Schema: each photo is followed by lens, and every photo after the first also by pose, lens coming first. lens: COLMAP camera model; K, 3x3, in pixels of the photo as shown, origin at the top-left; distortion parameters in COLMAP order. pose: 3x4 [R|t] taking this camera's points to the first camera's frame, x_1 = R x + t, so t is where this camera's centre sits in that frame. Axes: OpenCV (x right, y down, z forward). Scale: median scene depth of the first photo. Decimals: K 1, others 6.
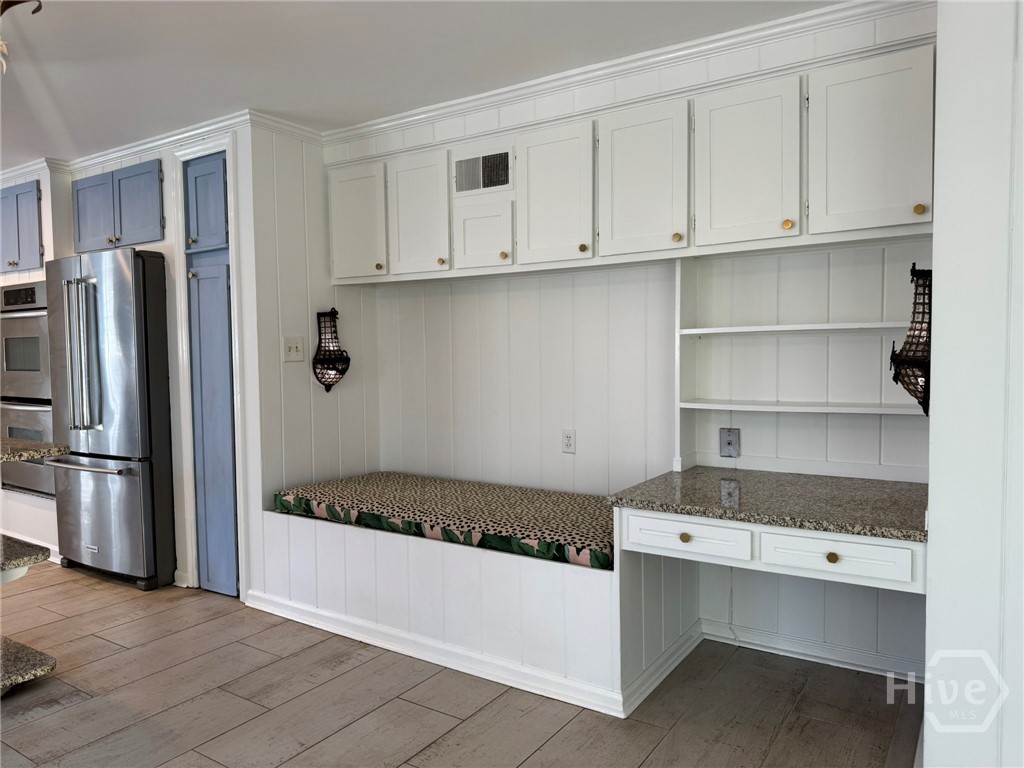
lens RADIAL K [[736.9, 0, 510.1], [0, 736.9, 382.5], [0, 0, 1]] dist [0.049711, -0.013048]
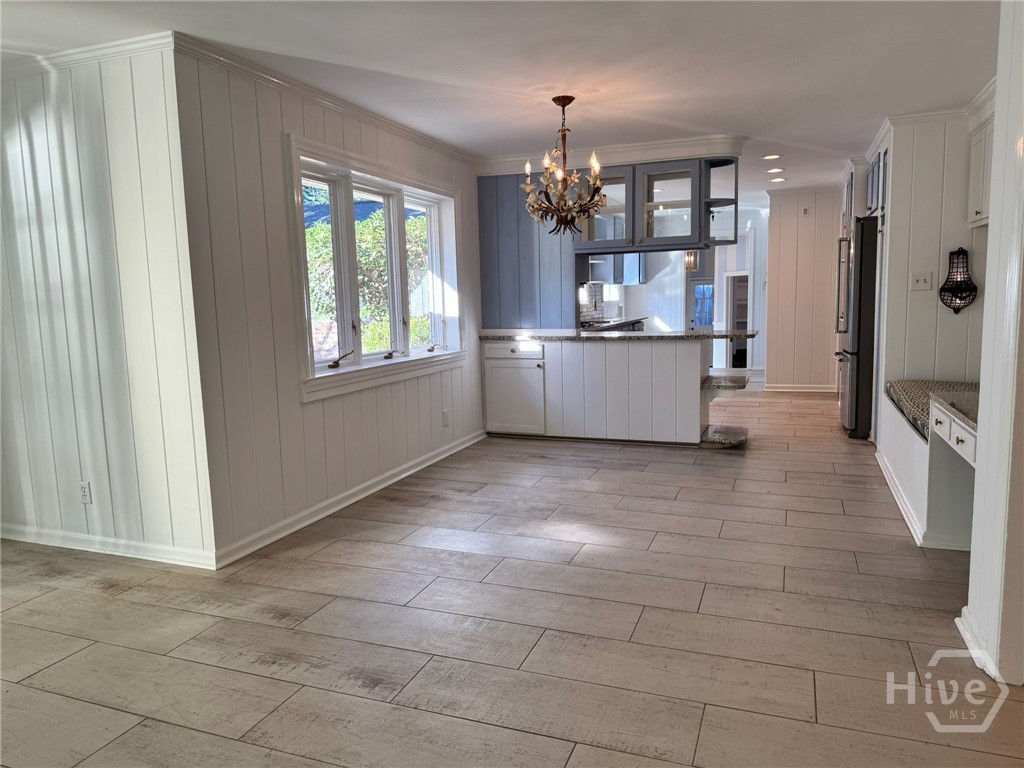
lens RADIAL K [[736.9, 0, 502.8], [0, 736.9, 380.1], [0, 0, 1]] dist [0.049711, -0.013048]
pose [[0.225448, 0.121748, -0.966618, 0.857564], [-0.029955, 0.992558, 0.118028, -0.003277], [0.973795, 0.002346, 0.227417, -0.062331]]
